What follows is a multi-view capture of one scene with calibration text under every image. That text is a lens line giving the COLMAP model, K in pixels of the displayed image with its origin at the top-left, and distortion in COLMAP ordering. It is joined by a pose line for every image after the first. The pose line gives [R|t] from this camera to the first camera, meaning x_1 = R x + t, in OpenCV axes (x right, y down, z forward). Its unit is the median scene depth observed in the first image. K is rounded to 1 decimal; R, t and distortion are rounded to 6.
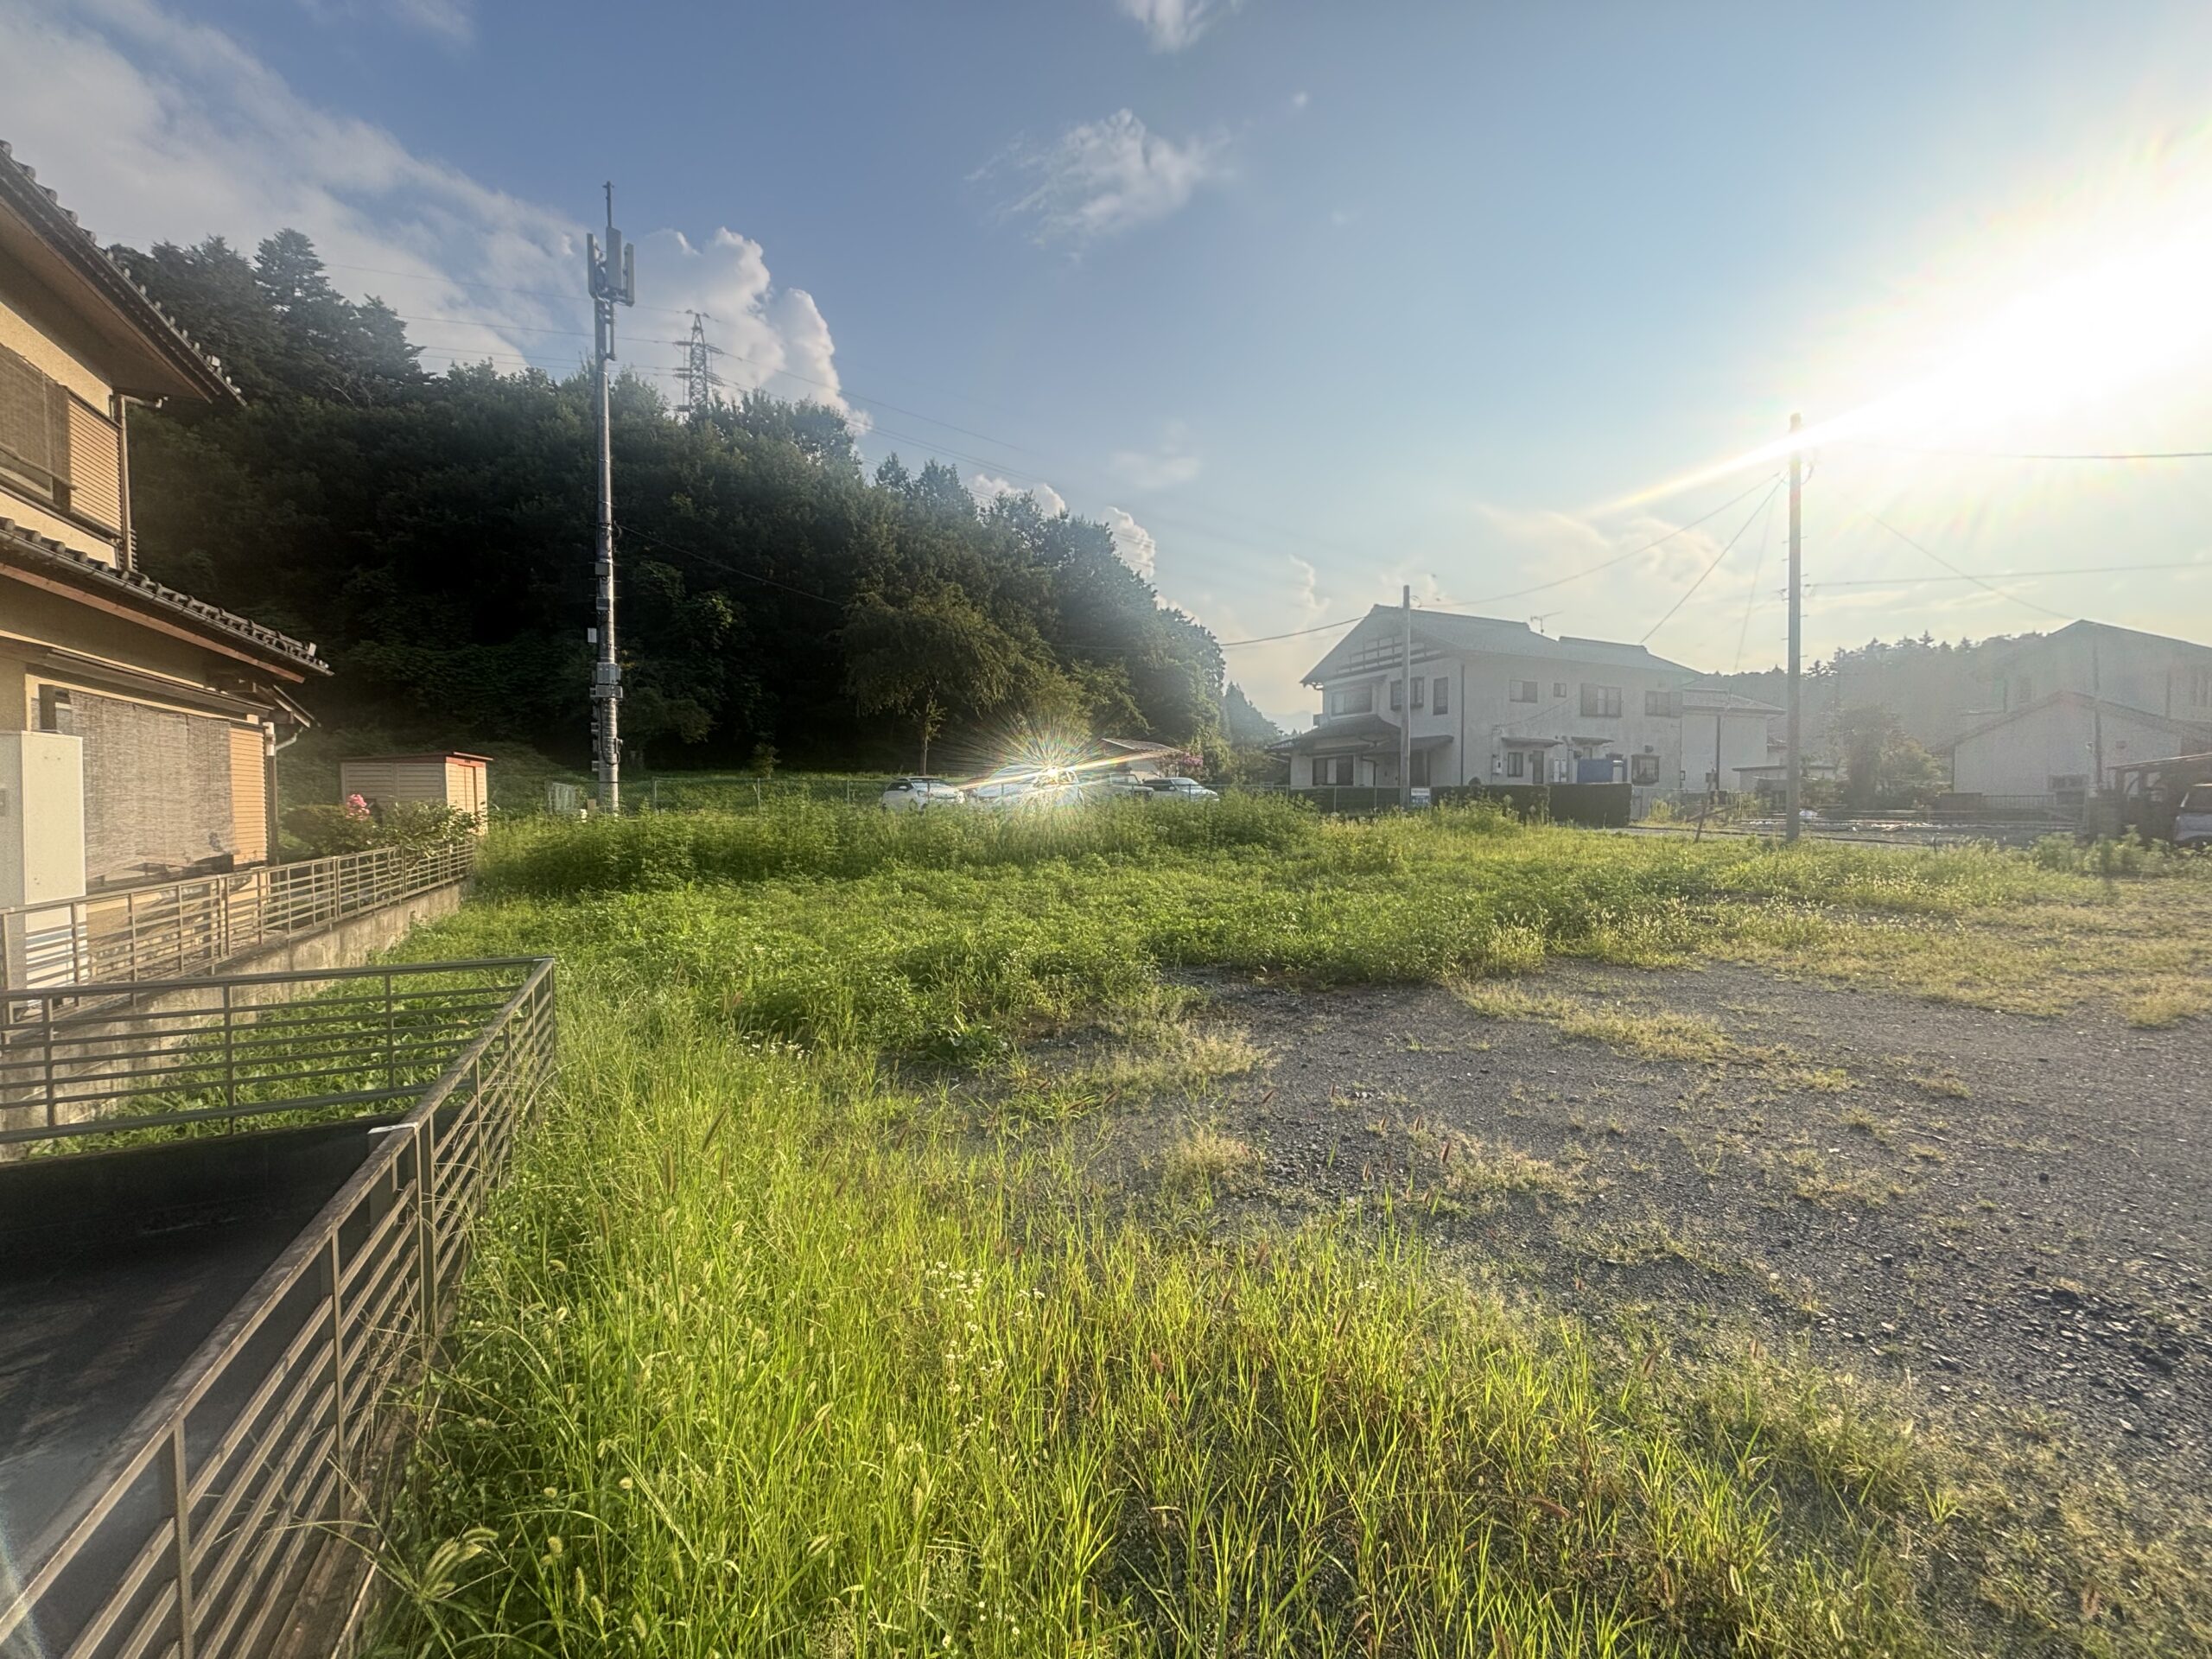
lens RADIAL K [[917.2, 0, 1106.0], [0, 917.2, 829.5], [0, 0, 1]] dist [0.018368, -0.005464]
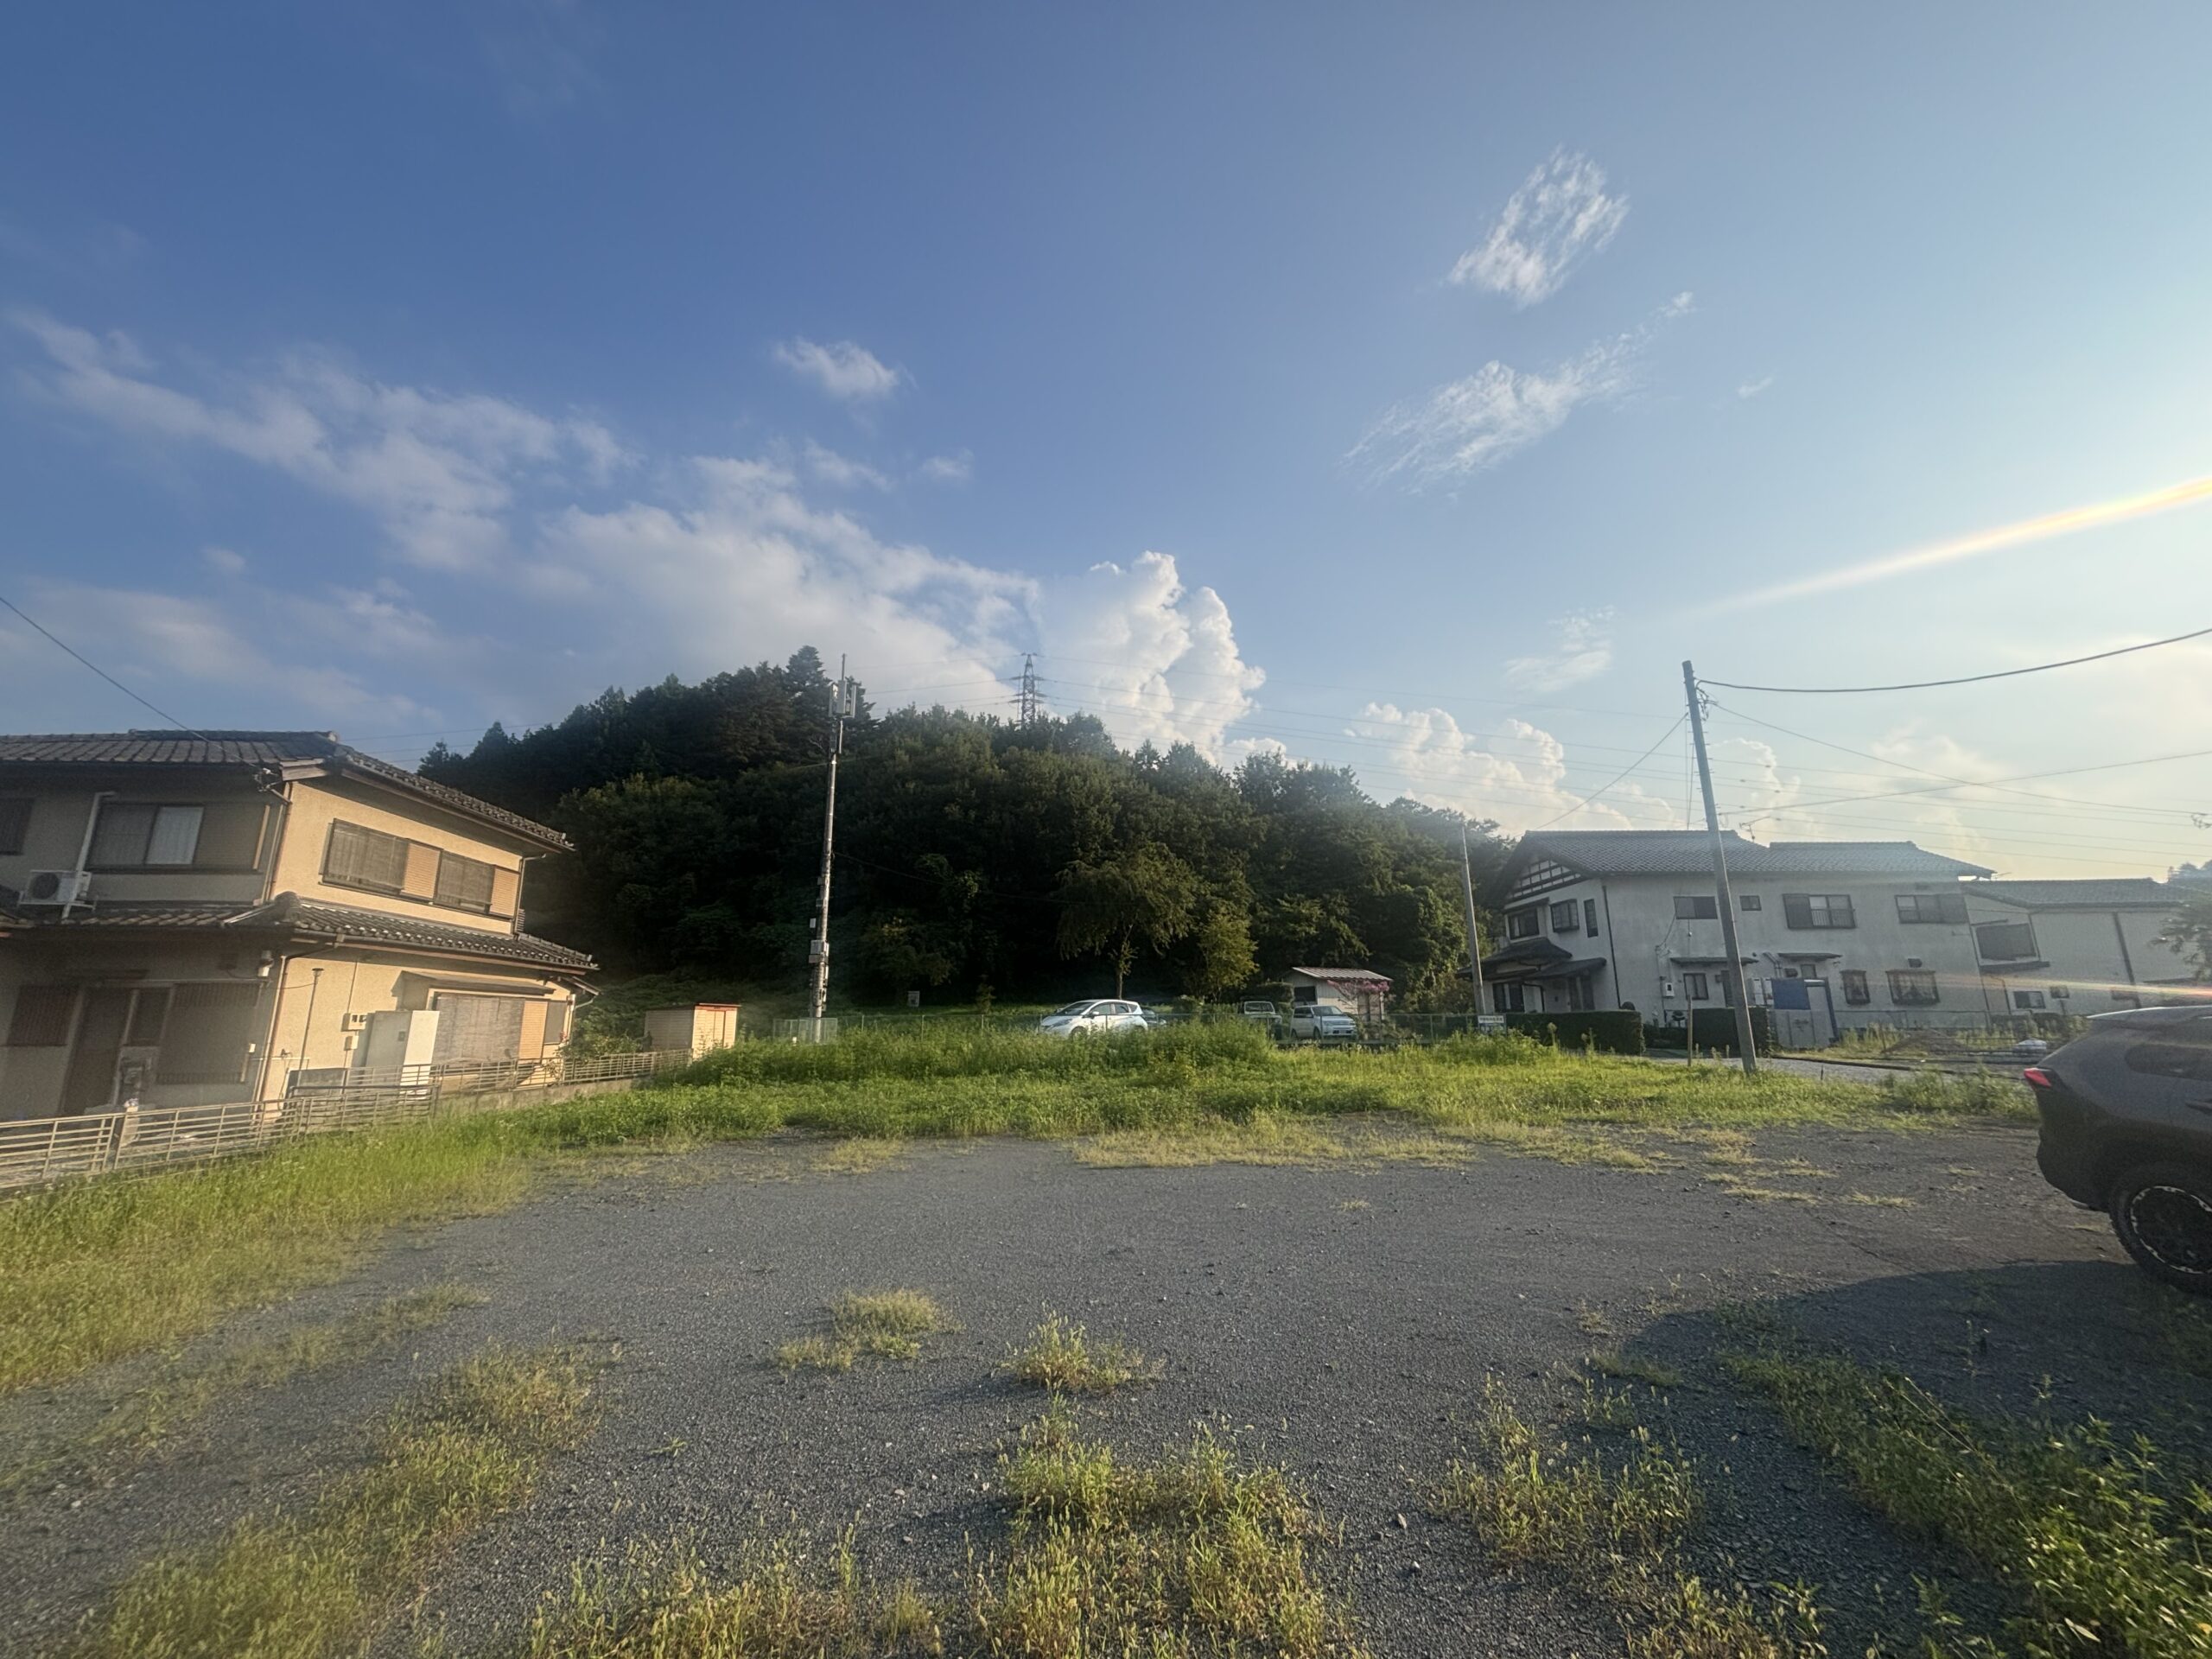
lens RADIAL K [[917.2, 0, 1106.0], [0, 917.2, 829.5], [0, 0, 1]] dist [0.018368, -0.005464]
pose [[0.895744, -0.094852, -0.434334, 0.061256], [-0.010160, 0.972351, -0.233301, -0.000261], [0.444454, 0.213391, 0.870014, -0.019098]]
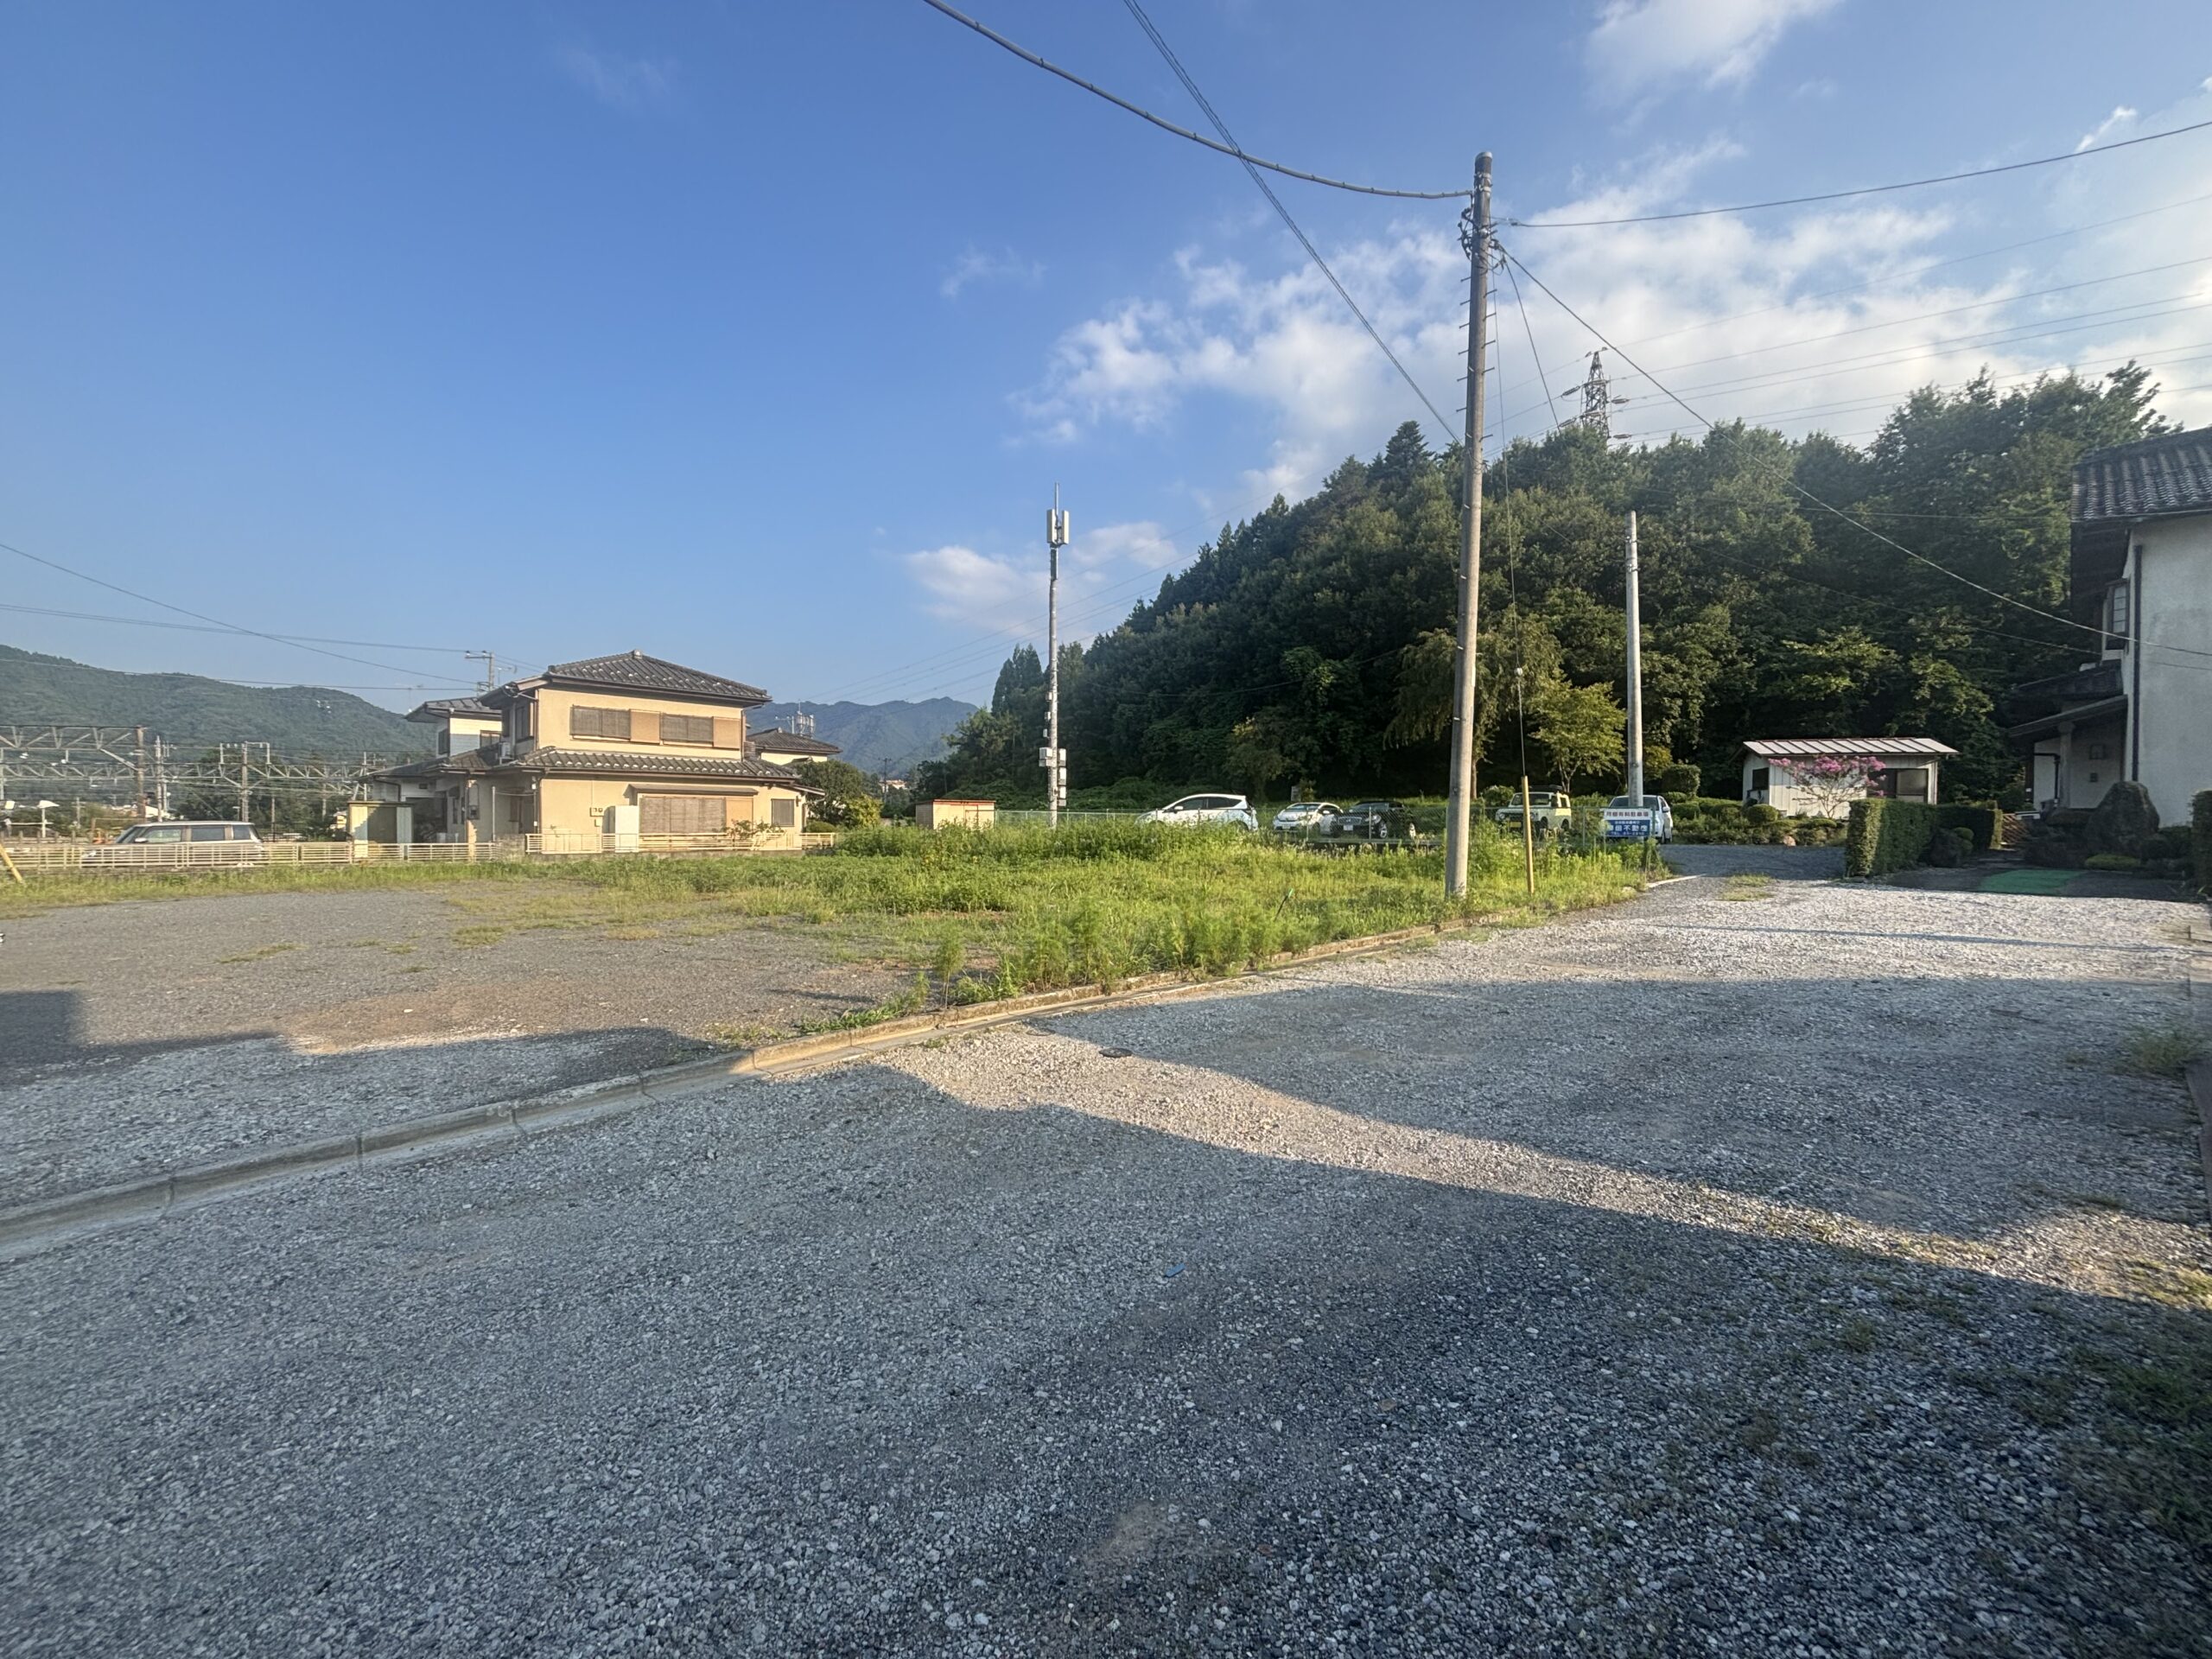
lens RADIAL K [[917.2, 0, 1106.0], [0, 917.2, 829.5], [0, 0, 1]] dist [0.018368, -0.005464]
pose [[0.265153, 0.015468, -0.964082, 0.130500], [-0.032897, 0.999434, 0.006988, -0.002956], [0.963645, 0.029862, 0.265512, 0.062358]]
